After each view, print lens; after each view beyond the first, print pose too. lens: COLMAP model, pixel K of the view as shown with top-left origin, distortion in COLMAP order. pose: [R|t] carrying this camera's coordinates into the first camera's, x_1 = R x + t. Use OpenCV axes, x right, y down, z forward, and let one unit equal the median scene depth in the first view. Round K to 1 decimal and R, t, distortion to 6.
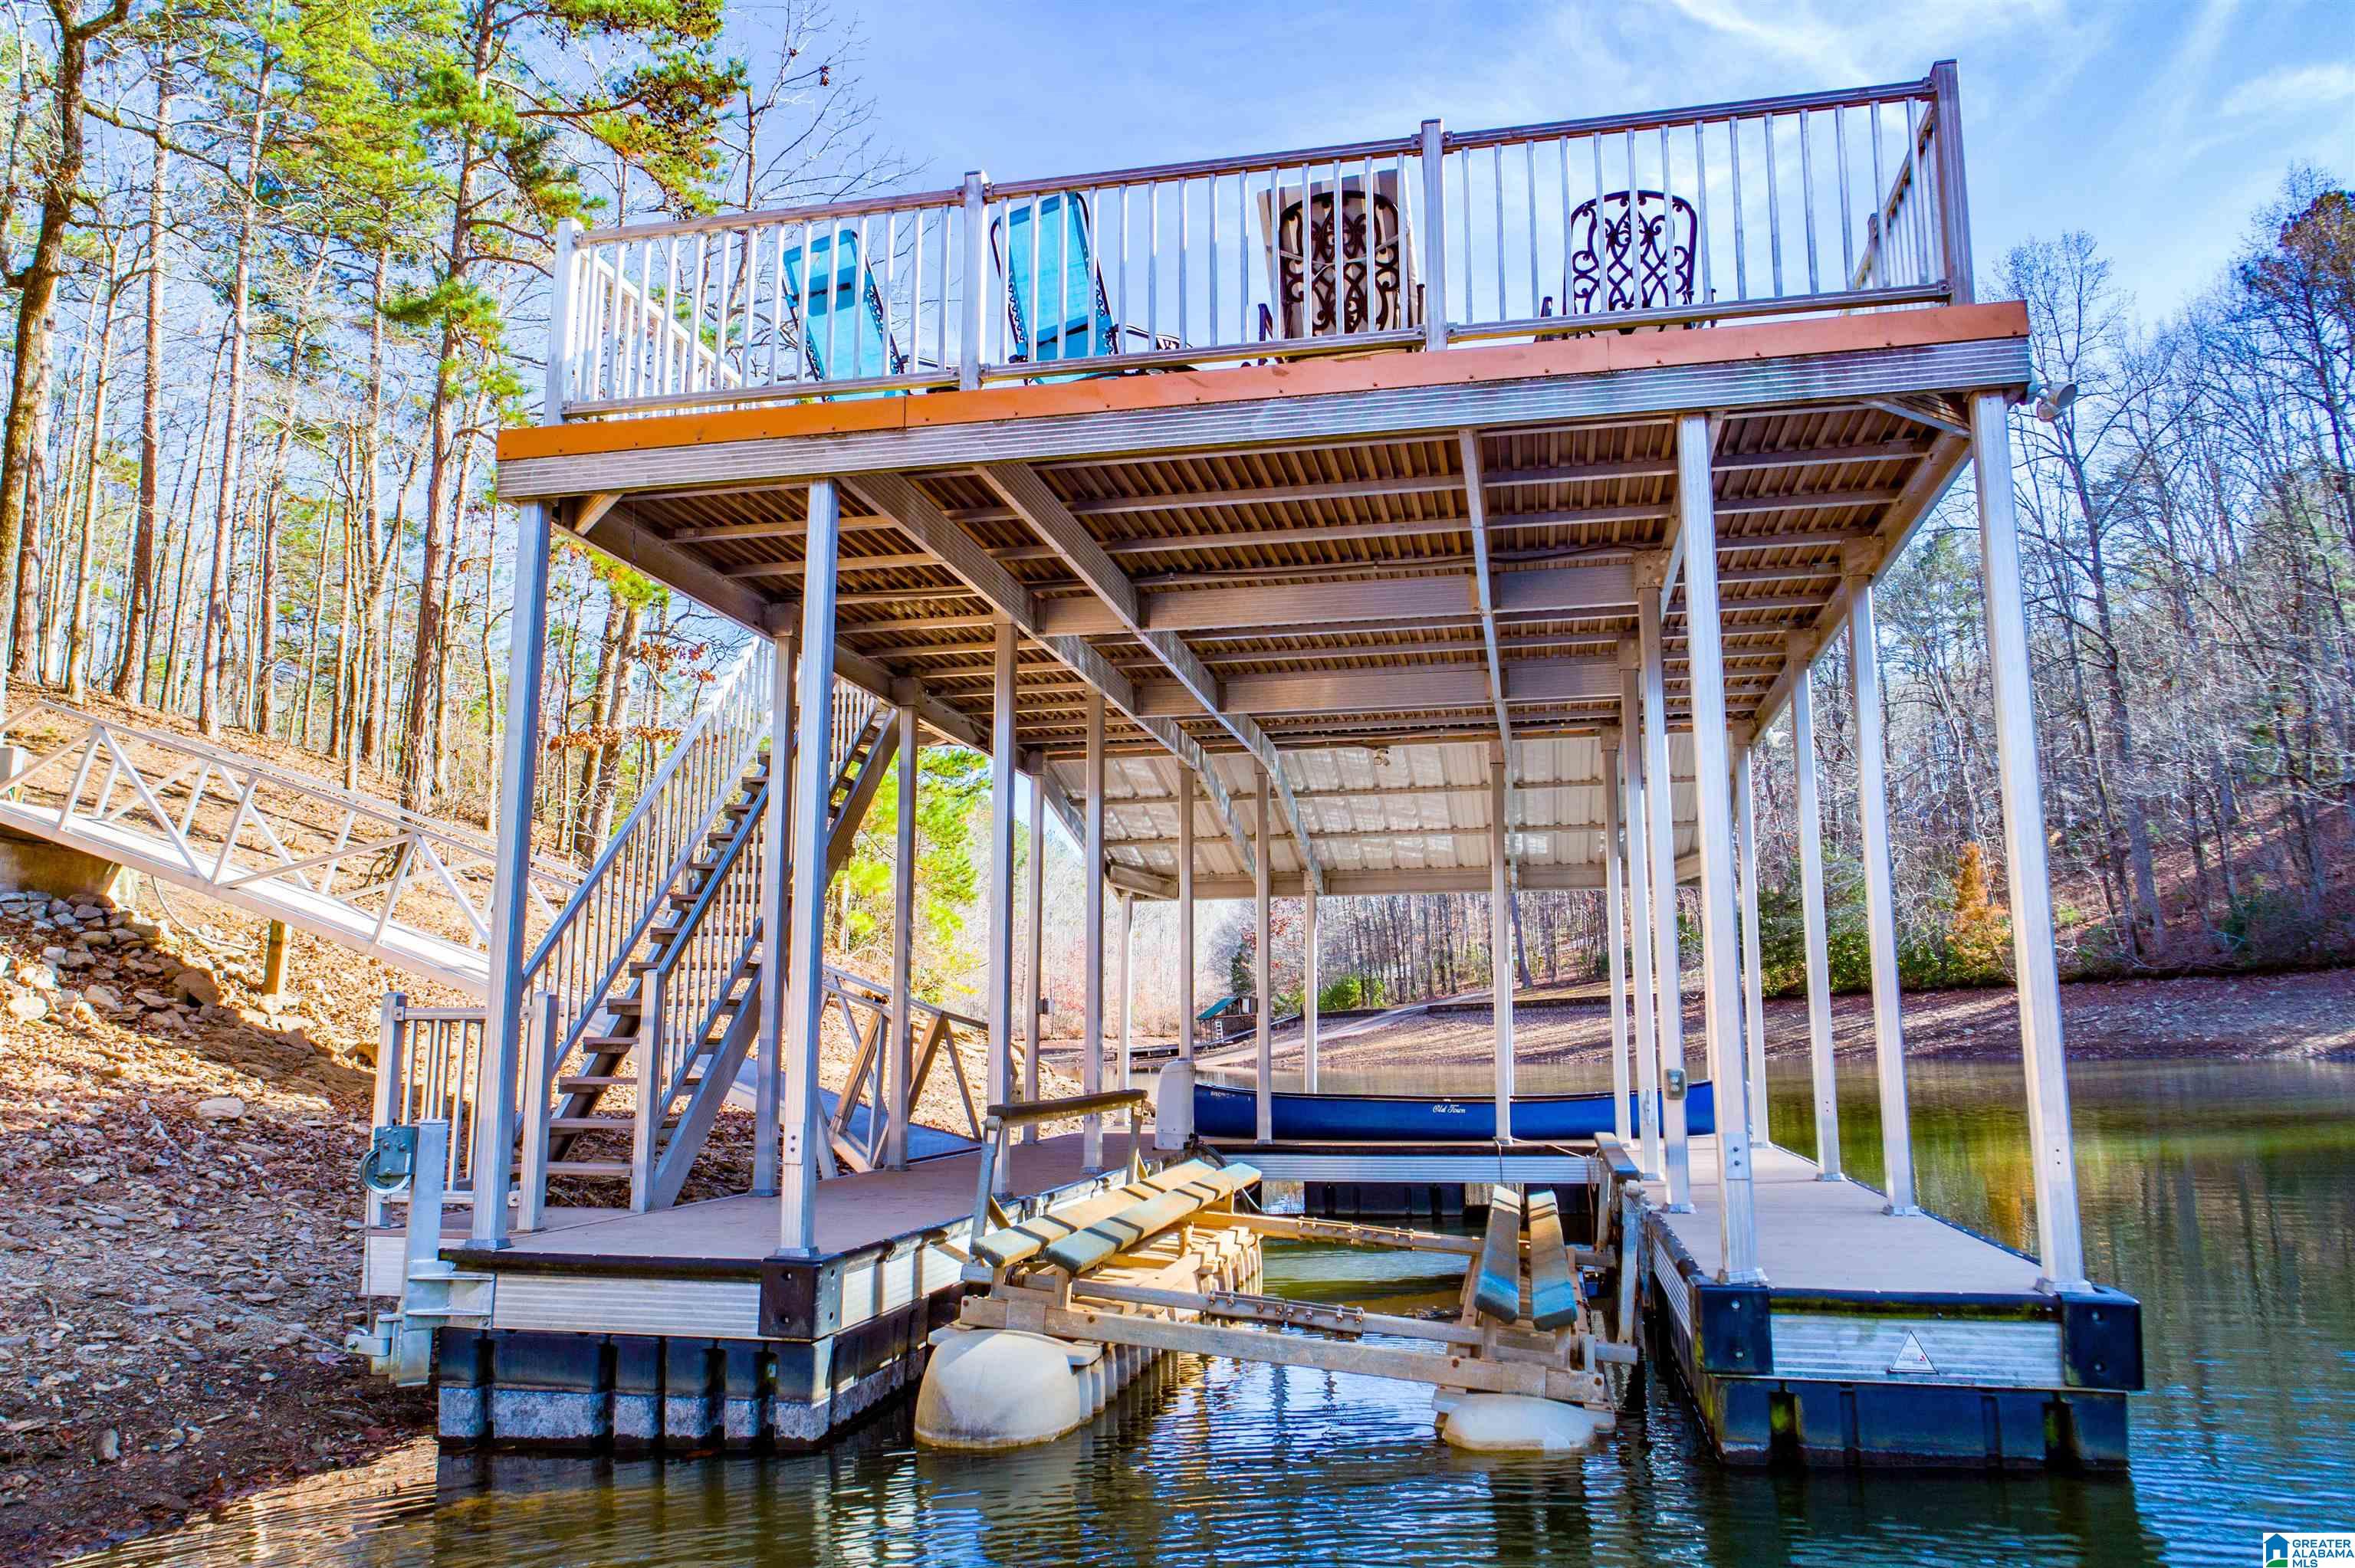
lens RADIAL K [[1590.4, 0, 1131.8], [0, 1590.4, 819.3], [0, 0, 1]] dist [-0.007559, 0.008686]
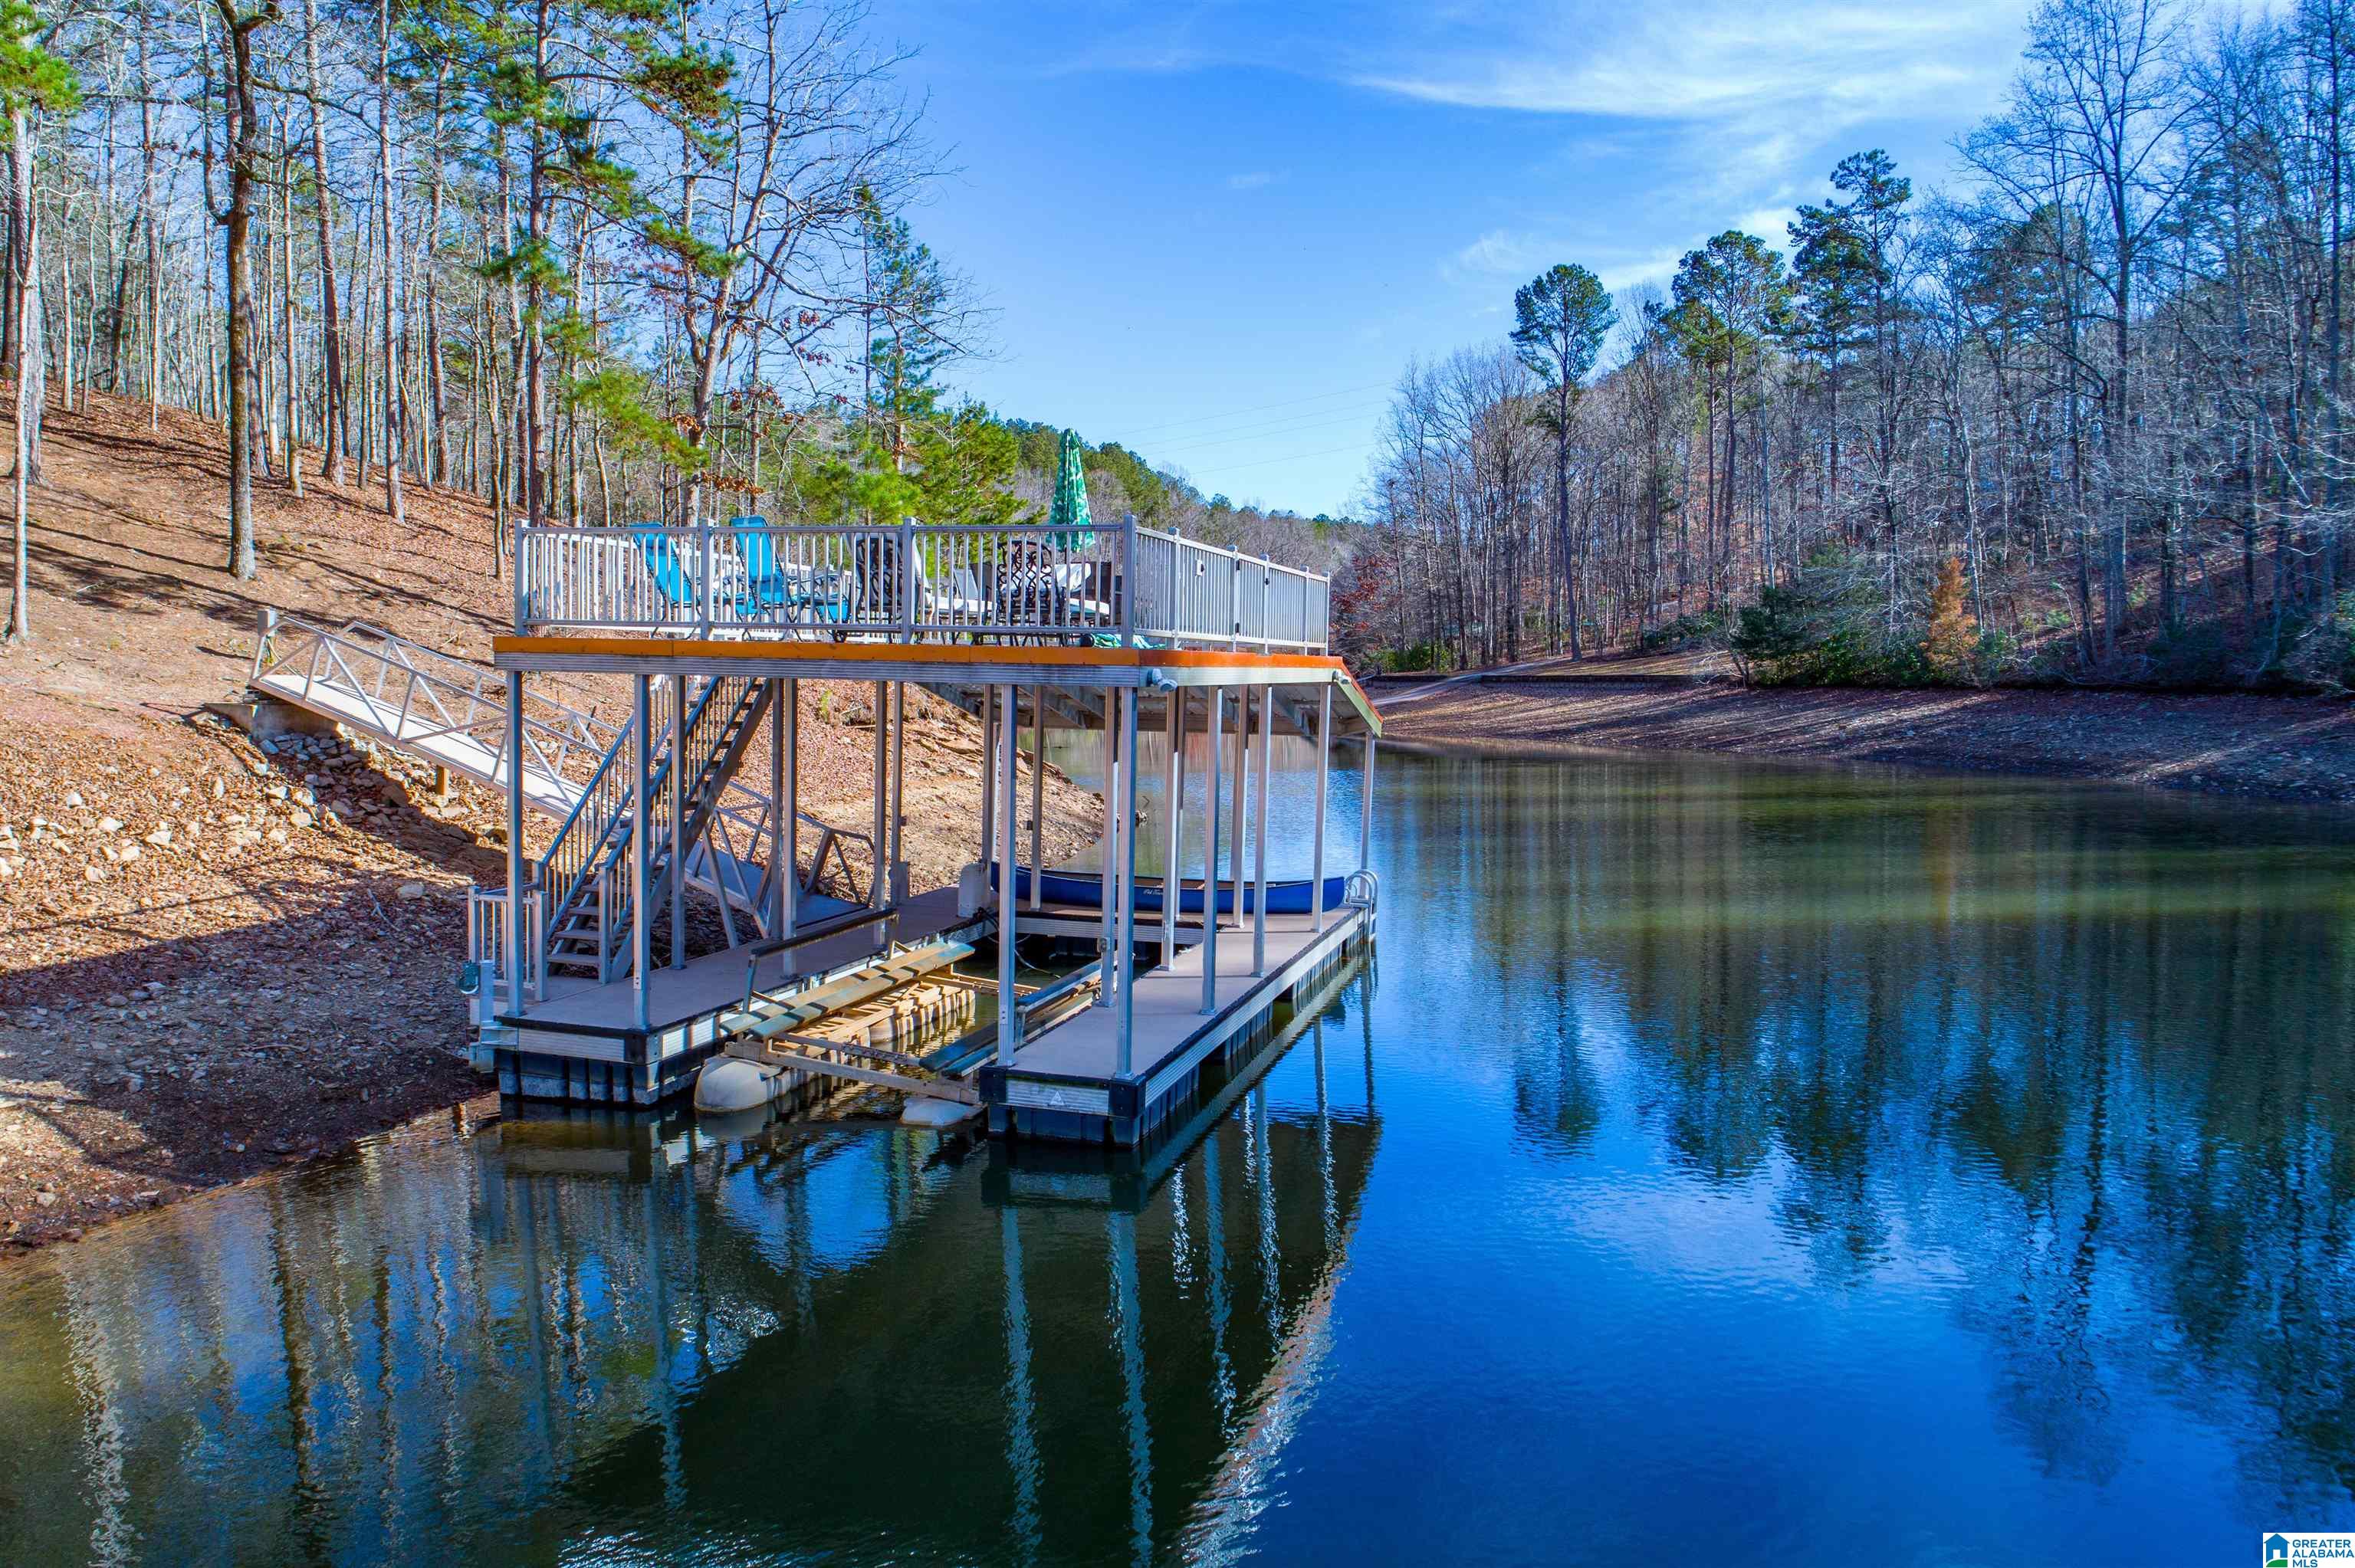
lens RADIAL K [[1590.4, 0, 1181.4], [0, 1590.4, 781.1], [0, 0, 1]] dist [-0.007559, 0.008686]
pose [[0.995848, 0.029428, -0.086139, 0.405121], [-0.009134, 0.973830, 0.227096, -0.323064], [0.090568, -0.225366, 0.970055, -0.578166]]
